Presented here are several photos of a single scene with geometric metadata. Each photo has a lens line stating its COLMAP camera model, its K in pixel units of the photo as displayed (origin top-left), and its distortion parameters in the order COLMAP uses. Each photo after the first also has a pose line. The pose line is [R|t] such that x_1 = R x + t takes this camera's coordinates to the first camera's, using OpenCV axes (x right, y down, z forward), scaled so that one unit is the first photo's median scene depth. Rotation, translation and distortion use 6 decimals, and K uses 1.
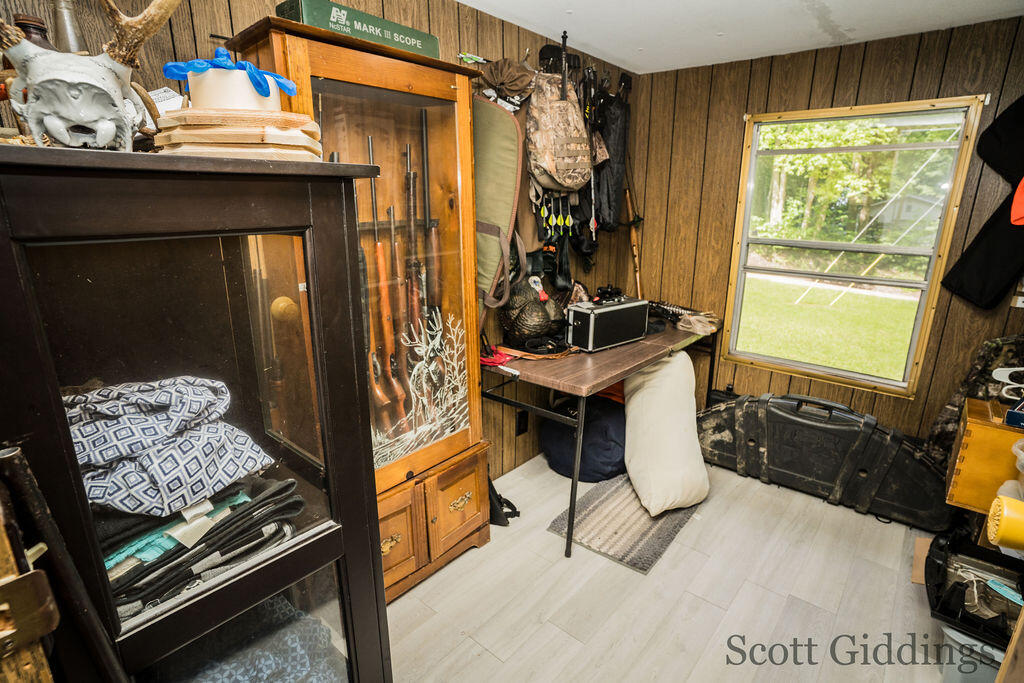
lens RADIAL K [[510.5, 0, 512.0], [0, 510.5, 341.5], [0, 0, 1]] dist [-0.075275, 0.036919]
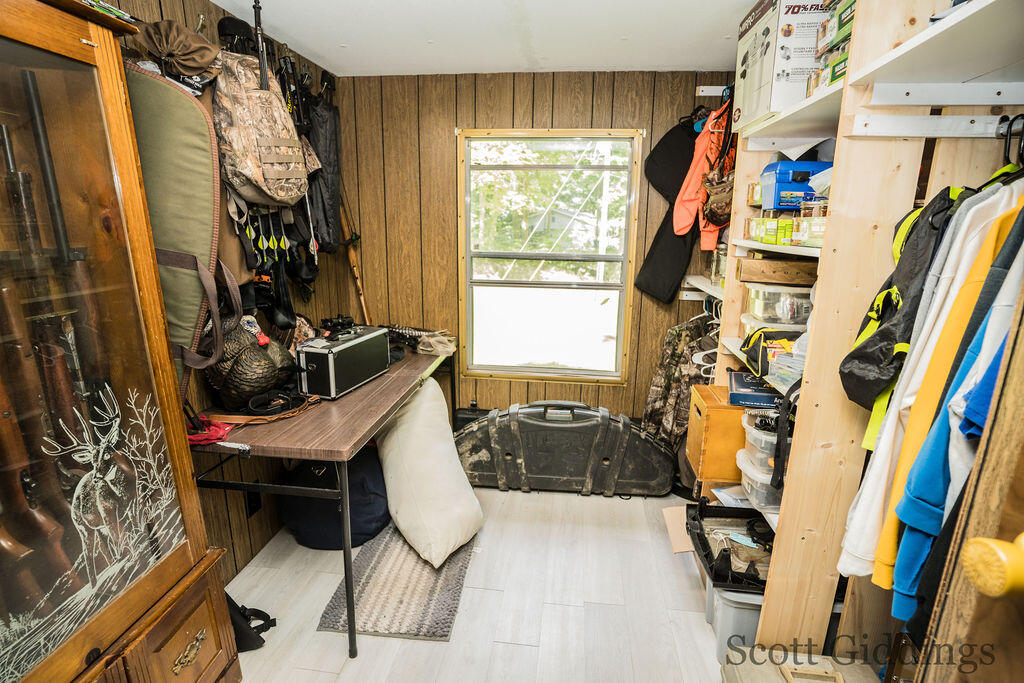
lens RADIAL K [[510.5, 0, 512.0], [0, 510.5, 341.5], [0, 0, 1]] dist [-0.075275, 0.036919]
pose [[0.831227, -0.128066, 0.540981, -0.038520], [0.142610, 0.989663, 0.015158, -0.043081], [-0.537330, 0.064550, 0.840898, 0.145718]]
